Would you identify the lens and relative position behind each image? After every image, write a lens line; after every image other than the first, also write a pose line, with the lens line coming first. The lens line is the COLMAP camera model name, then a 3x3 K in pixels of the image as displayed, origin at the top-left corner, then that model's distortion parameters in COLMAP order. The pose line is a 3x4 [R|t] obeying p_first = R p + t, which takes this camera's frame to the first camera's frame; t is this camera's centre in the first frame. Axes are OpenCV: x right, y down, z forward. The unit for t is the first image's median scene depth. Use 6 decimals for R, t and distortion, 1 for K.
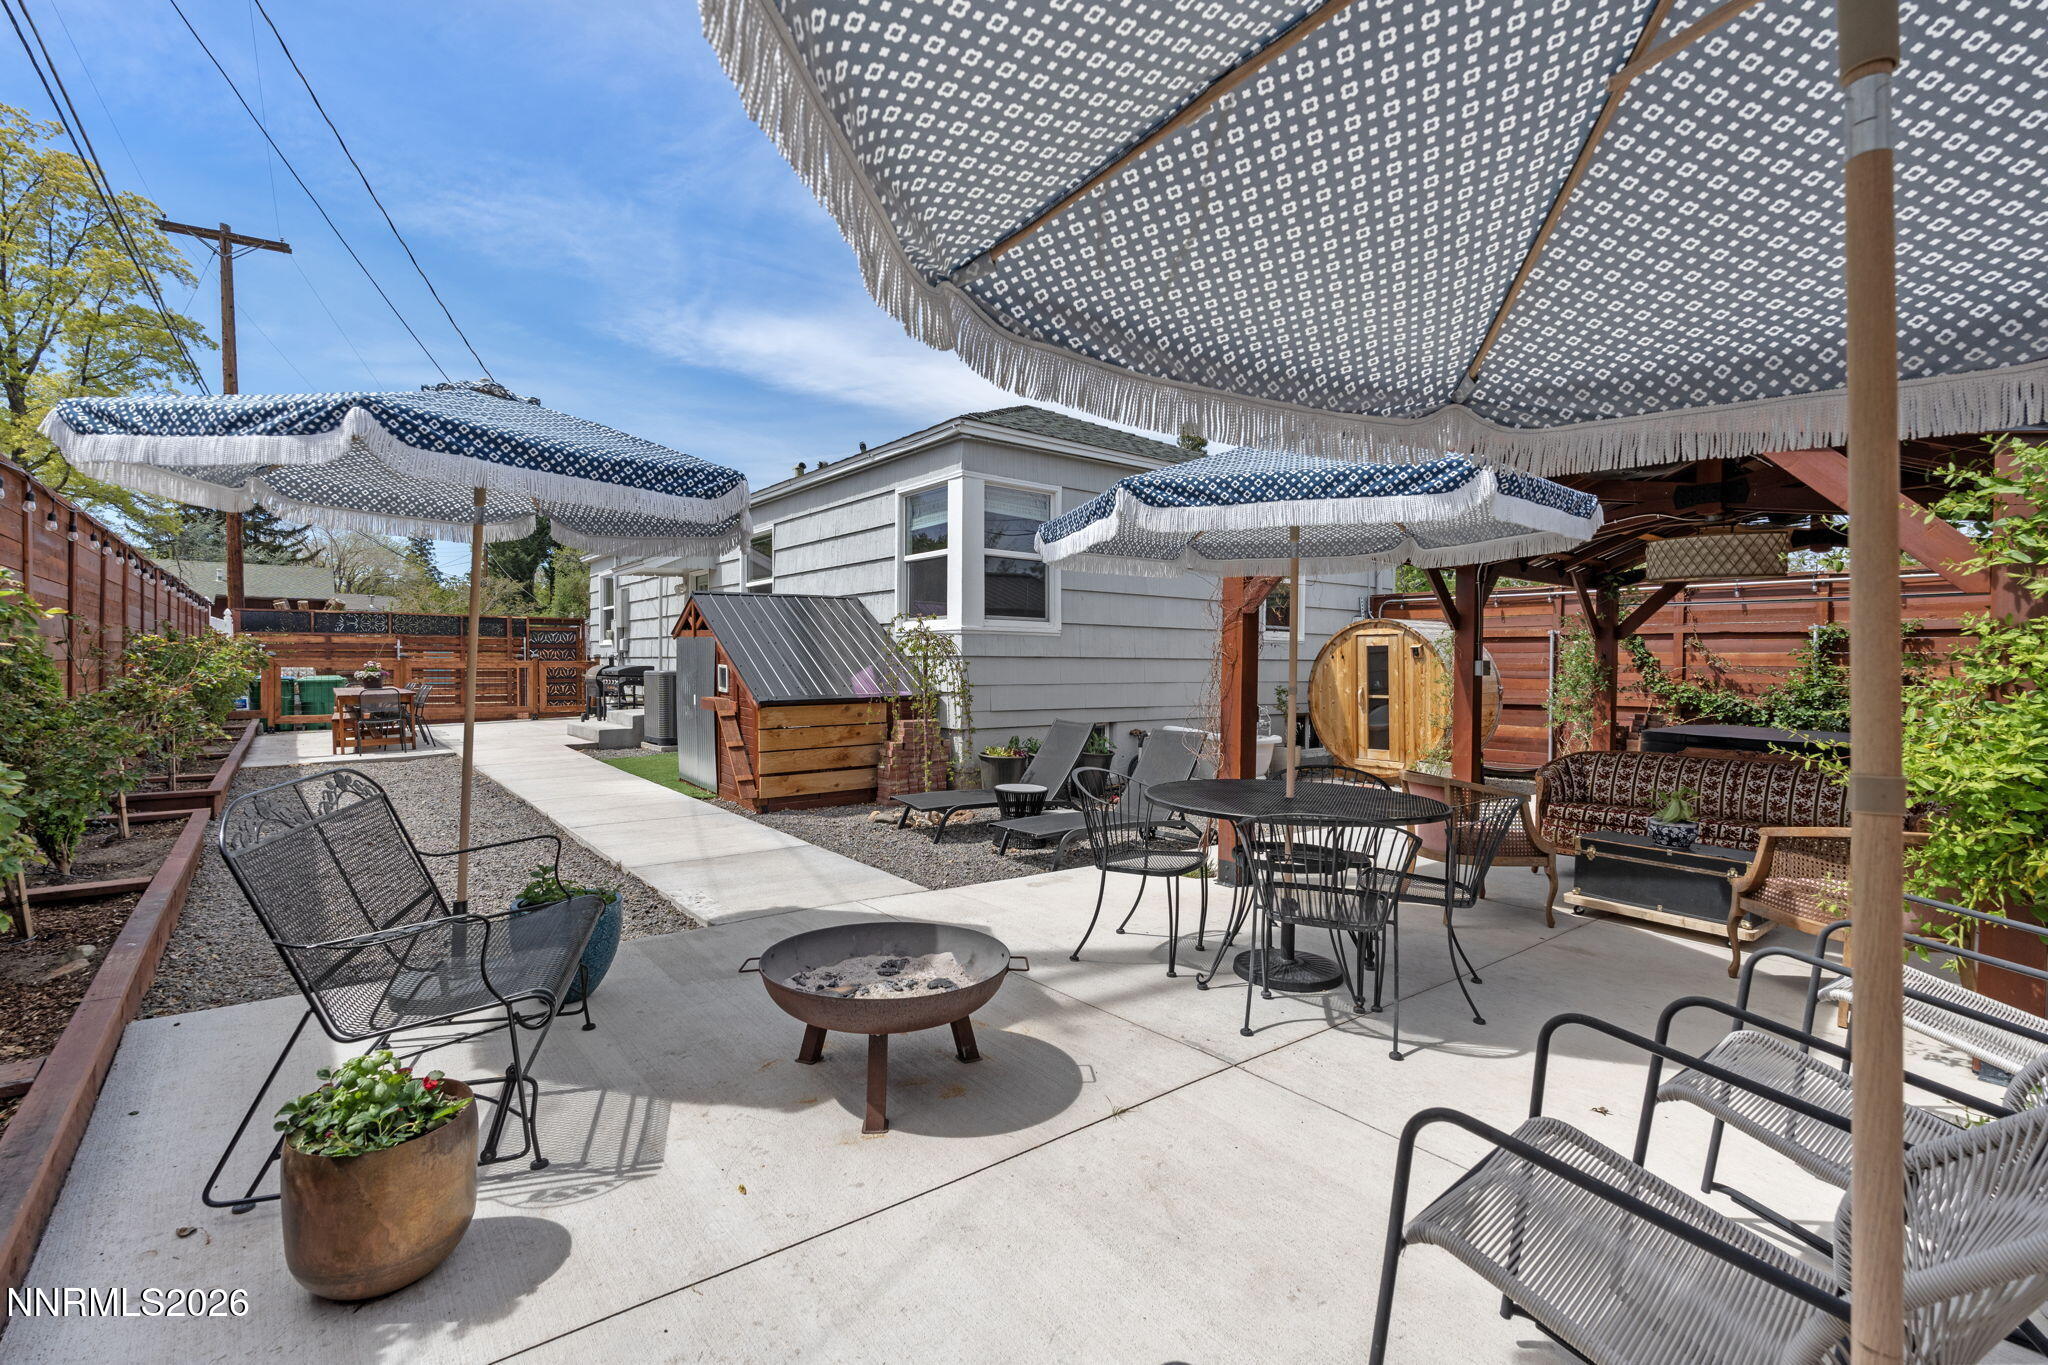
lens RADIAL K [[910.8, 0, 1017.4], [0, 910.8, 674.7], [0, 0, 1]] dist [-0.001263, -0.000286]
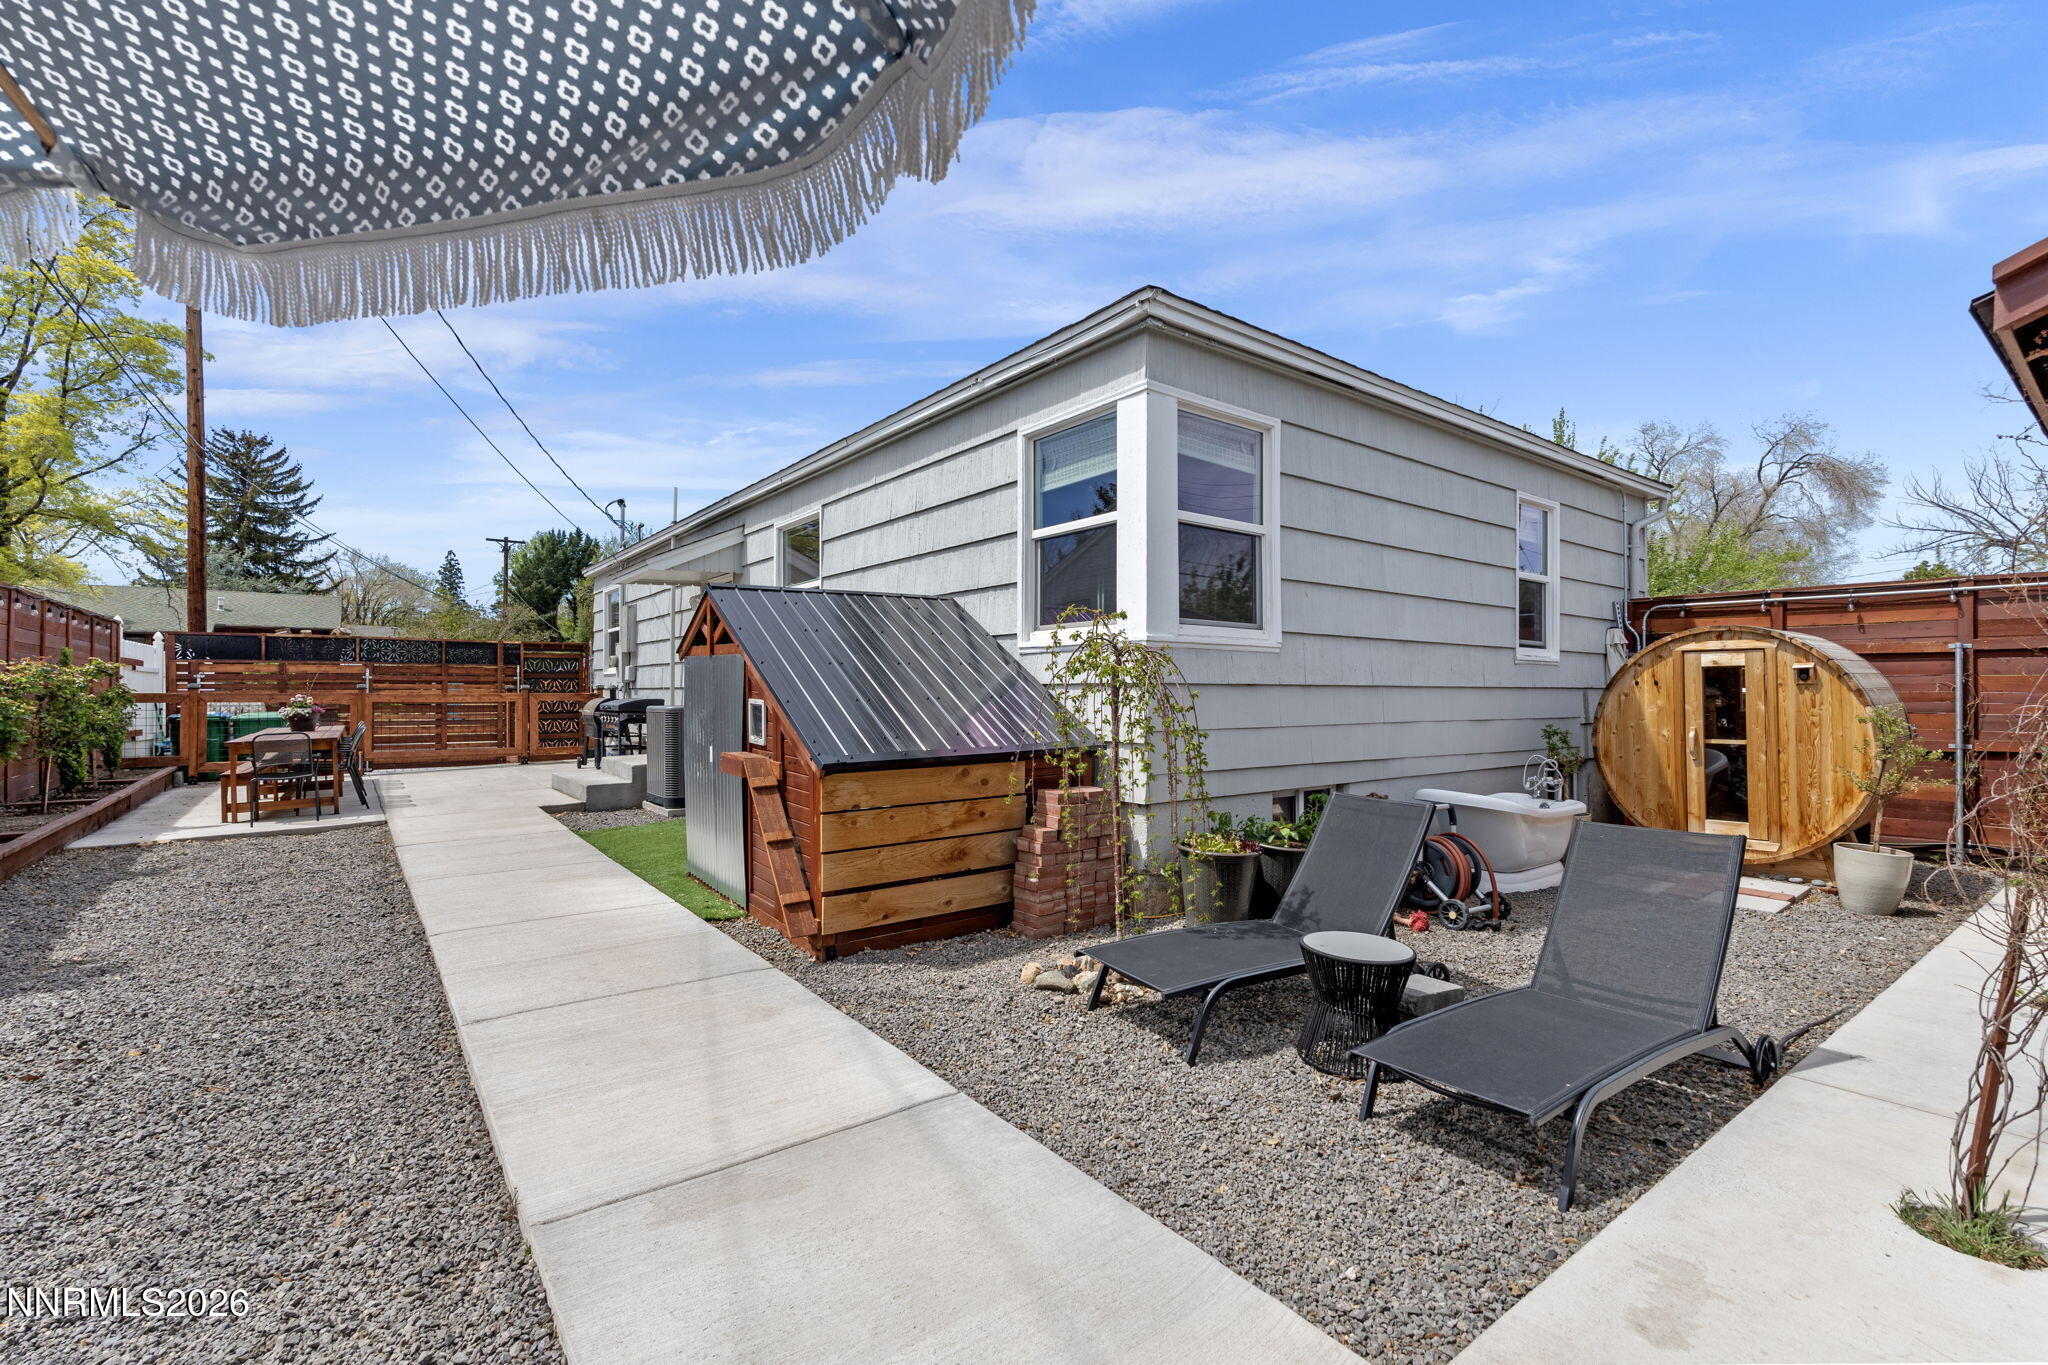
lens RADIAL K [[903.8, 0, 1024.0], [0, 903.8, 682.5], [0, 0, 1]] dist [-0.006388, 0.000262]
pose [[0.999897, -0.004587, -0.013610, -0.106961], [0.004260, 0.999705, -0.023893, -0.005614], [0.013715, 0.023833, 0.999622, 0.312325]]
